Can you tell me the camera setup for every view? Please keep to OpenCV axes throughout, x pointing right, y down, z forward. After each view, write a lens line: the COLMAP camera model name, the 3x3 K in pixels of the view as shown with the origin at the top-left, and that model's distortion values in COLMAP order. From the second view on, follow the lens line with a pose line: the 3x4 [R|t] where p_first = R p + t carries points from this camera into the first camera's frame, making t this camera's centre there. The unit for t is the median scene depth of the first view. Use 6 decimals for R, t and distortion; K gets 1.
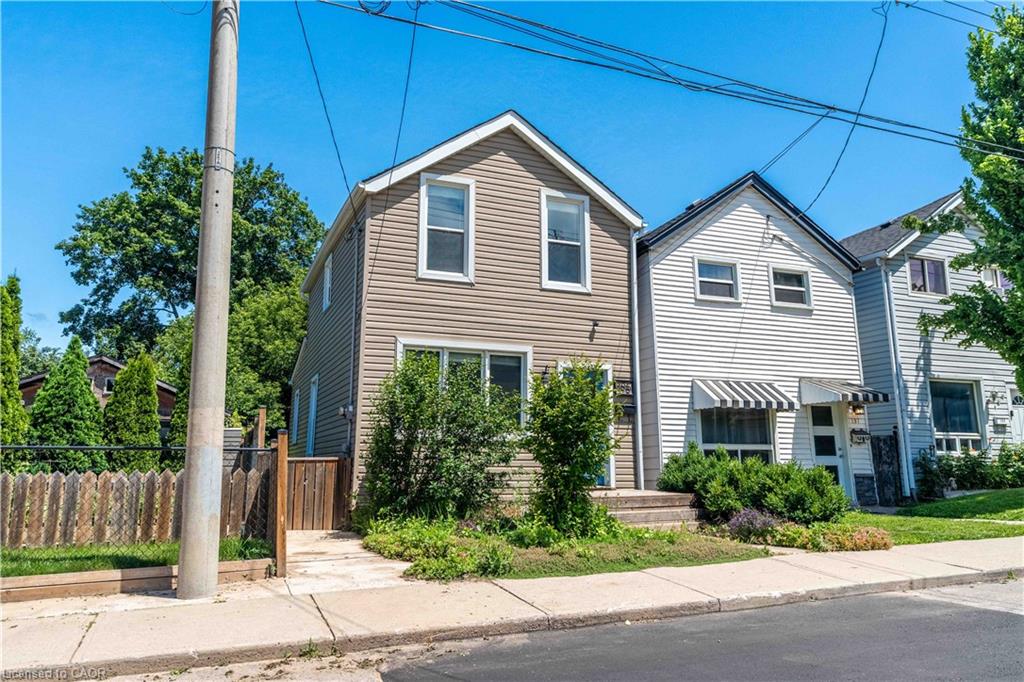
lens RADIAL K [[727.3, 0, 503.8], [0, 727.3, 339.3], [0, 0, 1]] dist [0.012104, -0.001828]
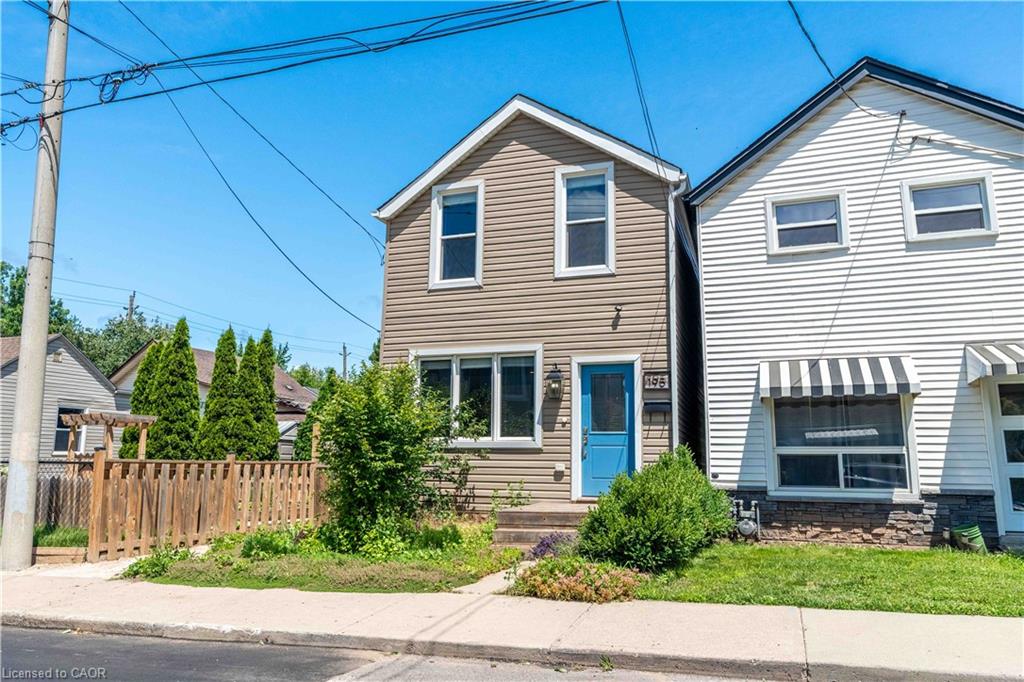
lens RADIAL K [[727.3, 0, 504.2], [0, 727.3, 344.5], [0, 0, 1]] dist [0.012104, -0.001828]
pose [[0.759186, -0.102225, -0.642796, 0.553608], [0.107729, 0.993703, -0.030795, 0.031796], [0.641897, -0.045869, 0.765418, 0.249638]]
